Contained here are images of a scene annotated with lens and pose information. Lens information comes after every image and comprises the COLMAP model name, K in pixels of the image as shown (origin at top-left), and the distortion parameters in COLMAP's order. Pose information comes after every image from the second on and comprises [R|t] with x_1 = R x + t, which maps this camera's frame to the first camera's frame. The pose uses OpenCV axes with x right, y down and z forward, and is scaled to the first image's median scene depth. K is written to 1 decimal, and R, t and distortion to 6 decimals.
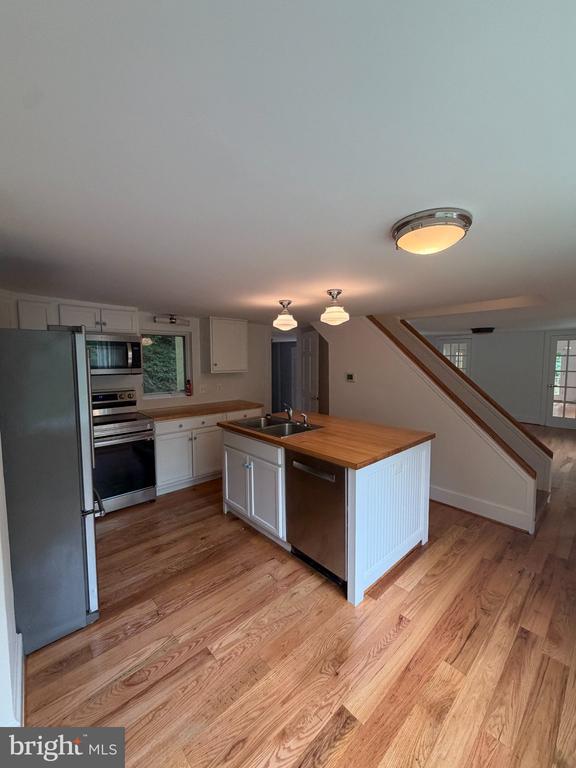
lens RADIAL K [[310.9, 0, 288.0], [0, 310.9, 384.0], [0, 0, 1]] dist [0.001924, -0.000500]
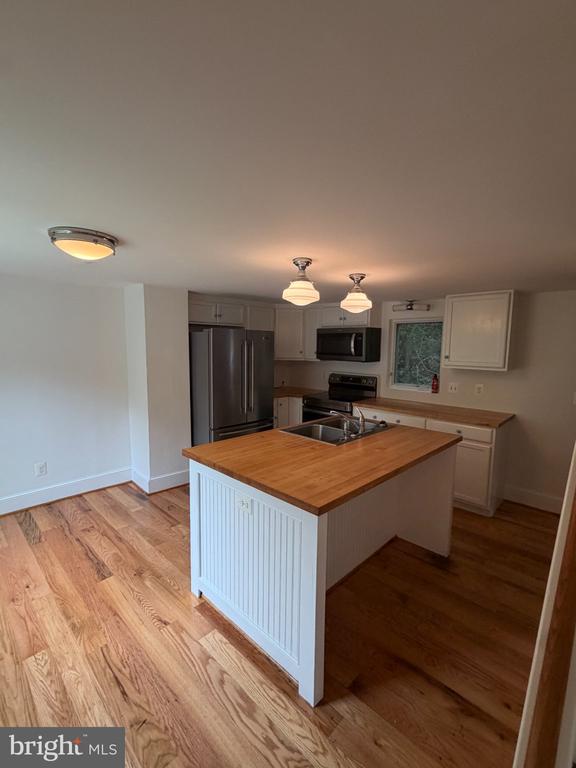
lens RADIAL K [[342.0, 0, 288.0], [0, 342.0, 384.0], [0, 0, 1]] dist [-0.018721, 0.000818]
pose [[0.064896, 0.109081, -0.991912, 1.132862], [-0.096215, 0.990060, 0.102582, -0.085907], [0.993243, 0.088779, 0.074746, 1.055003]]
